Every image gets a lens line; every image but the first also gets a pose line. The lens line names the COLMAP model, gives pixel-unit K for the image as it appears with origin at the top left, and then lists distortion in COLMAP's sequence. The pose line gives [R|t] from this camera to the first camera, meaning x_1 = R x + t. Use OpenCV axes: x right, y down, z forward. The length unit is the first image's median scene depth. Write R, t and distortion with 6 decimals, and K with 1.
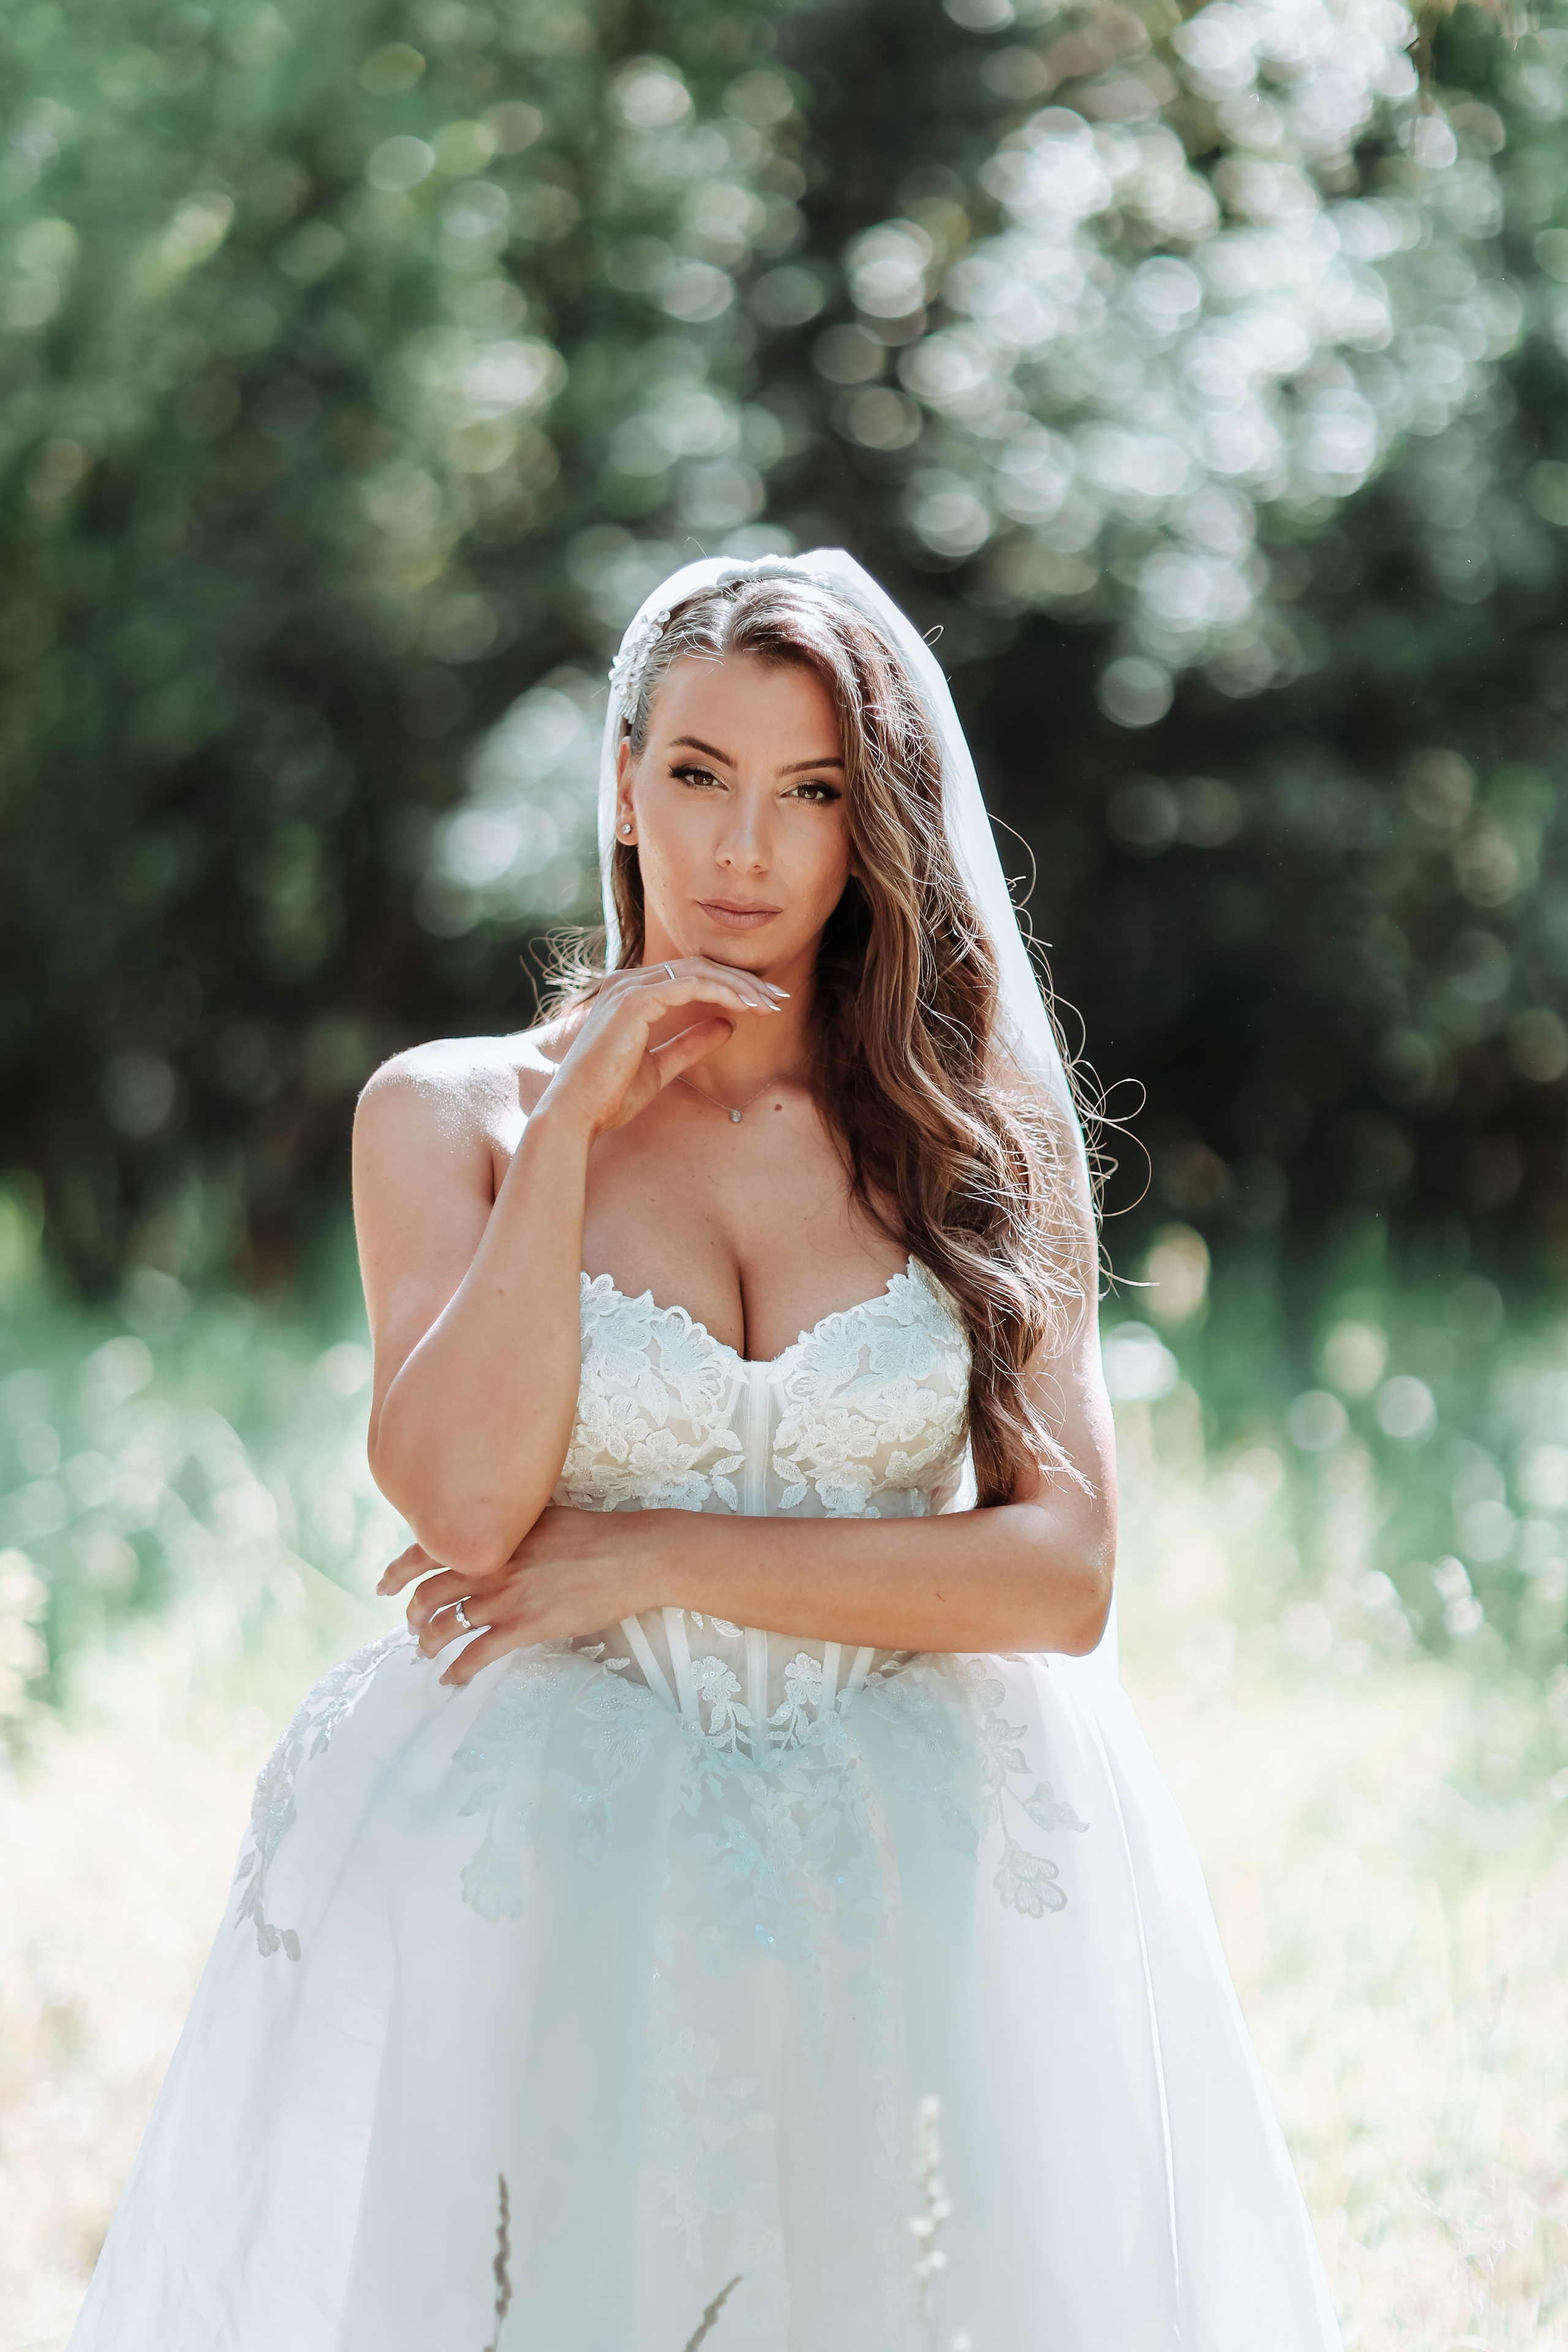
lens RADIAL K [[5450.6, 0, 780.2], [0, 5450.6, 1067.7], [0, 0, 1]] dist [0.848328, -13.226257]
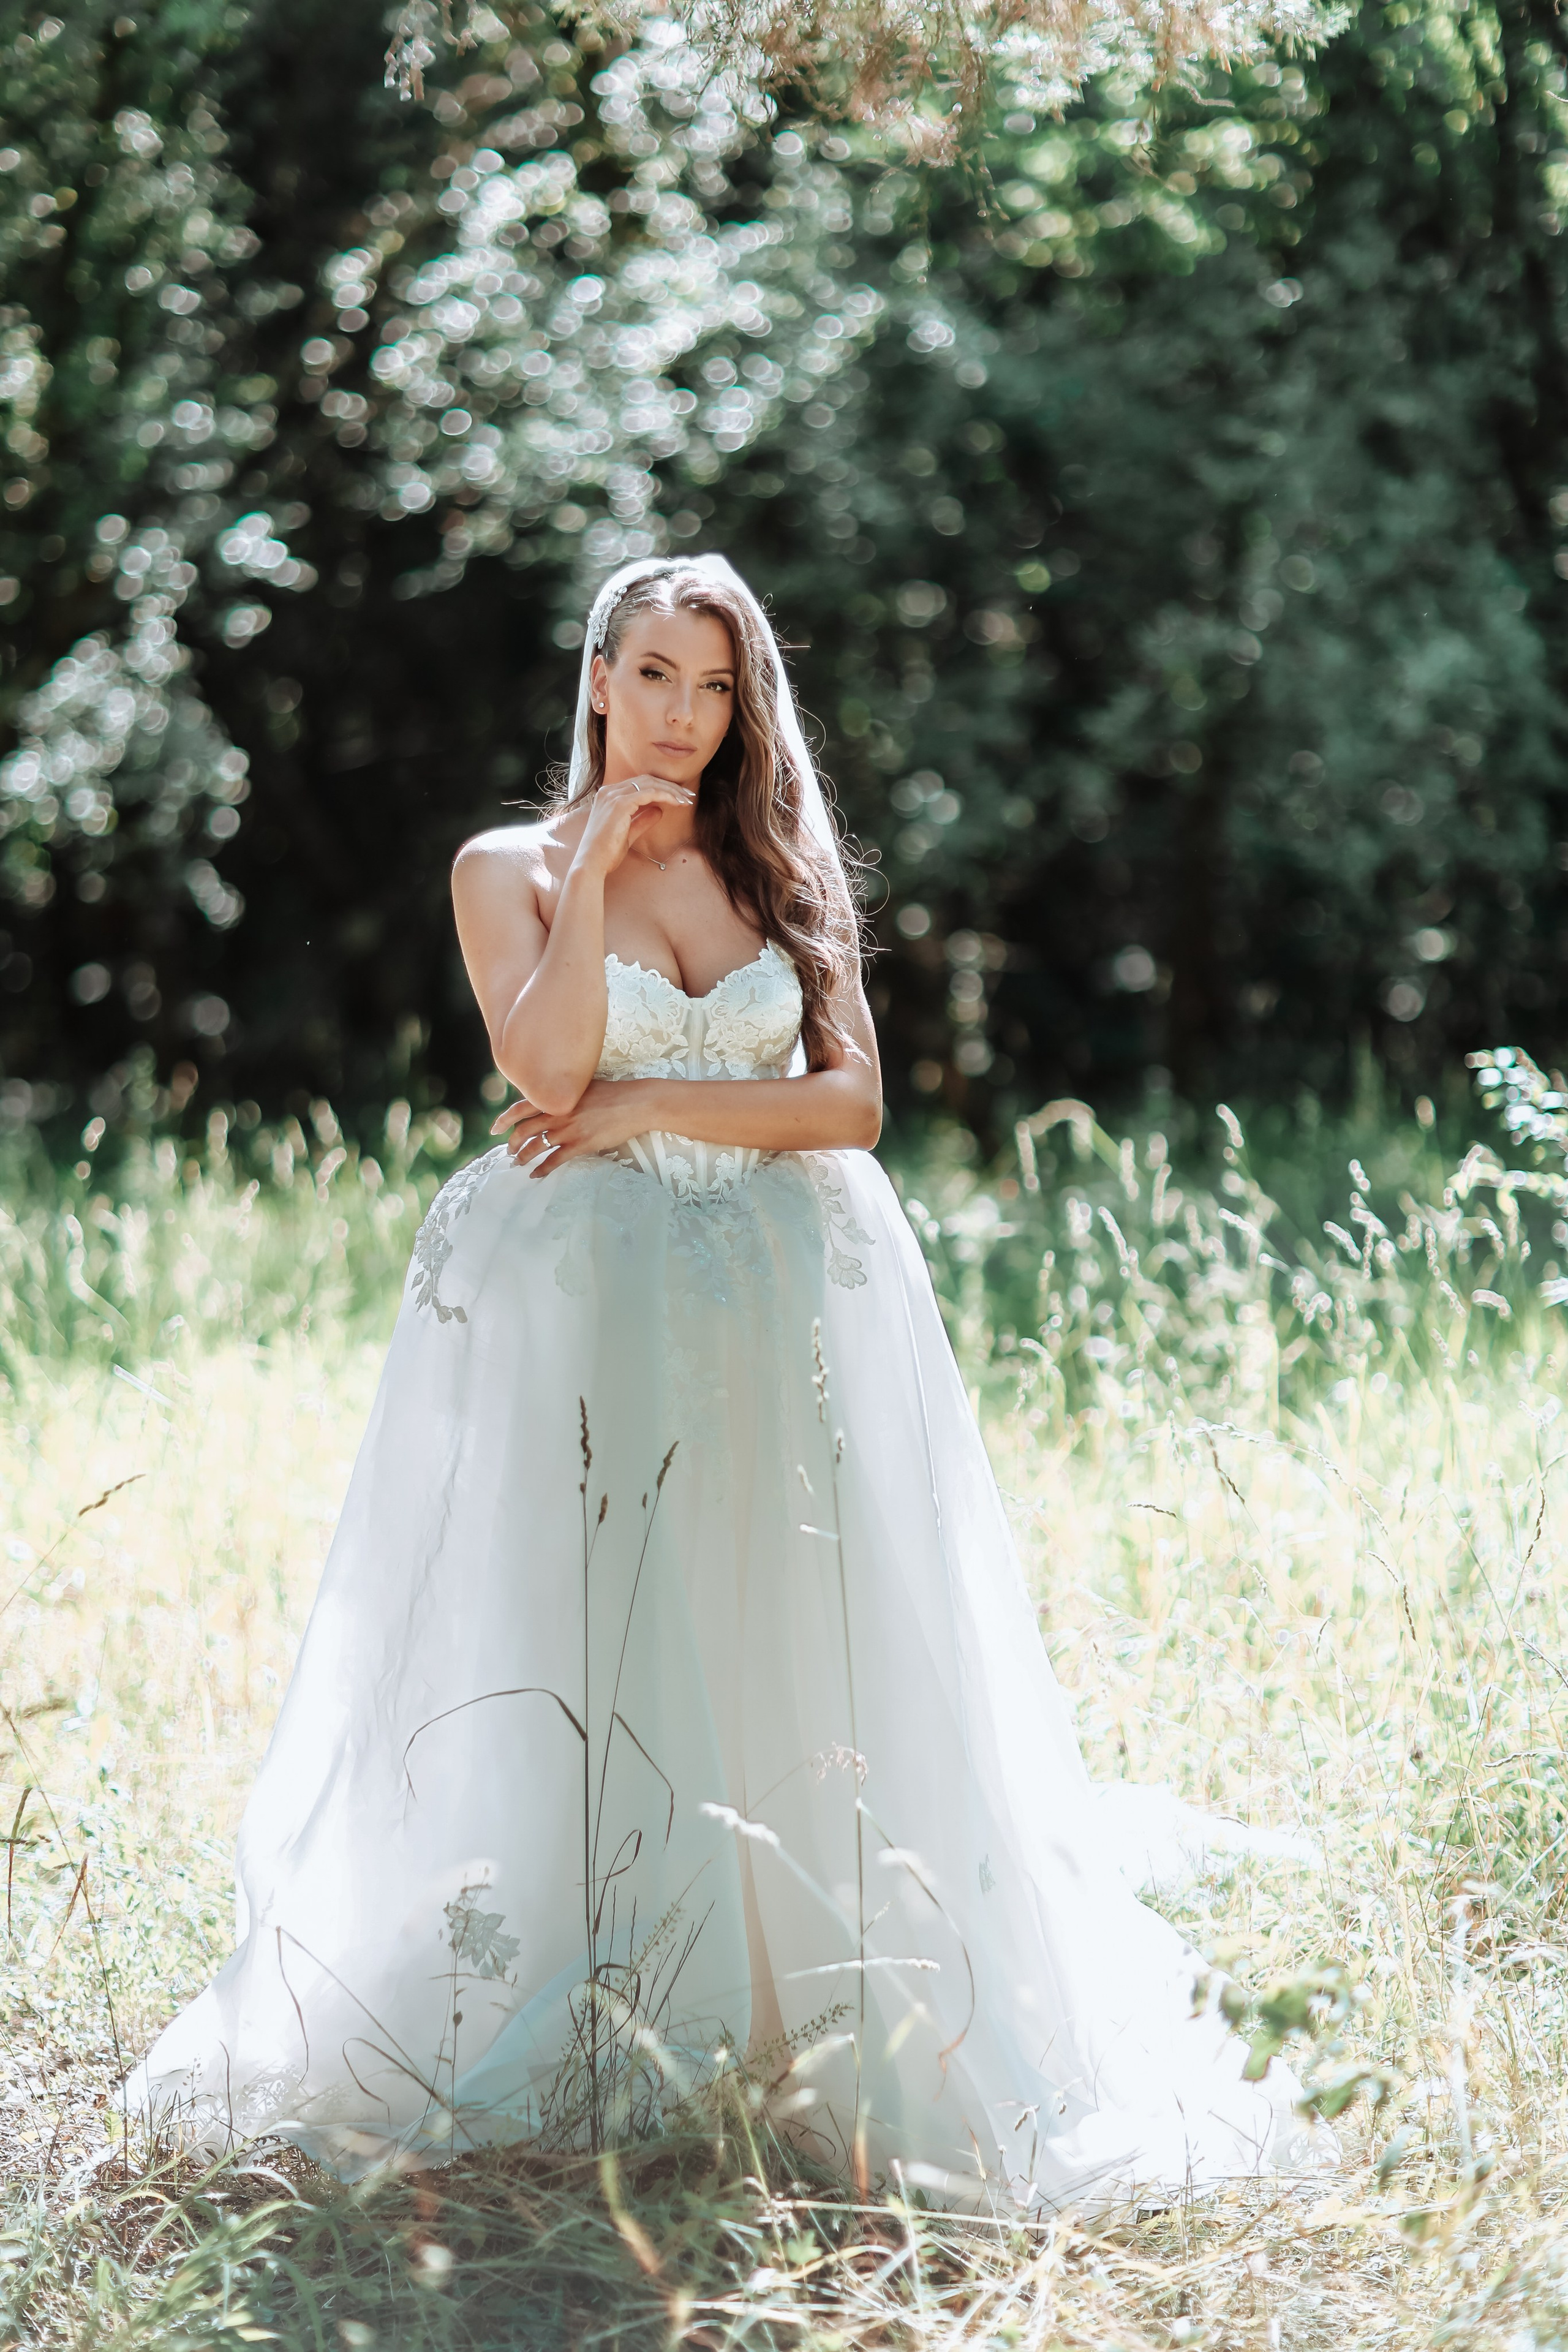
lens RADIAL K [[5450.6, 0, 780.2], [0, 5450.6, 1067.7], [0, 0, 1]] dist [0.848328, -13.226257]
pose [[0.990034, -0.049676, 0.131780, -0.215856], [0.048047, 0.998725, 0.015515, 0.049625], [-0.132383, -0.009029, 0.991158, -0.817831]]
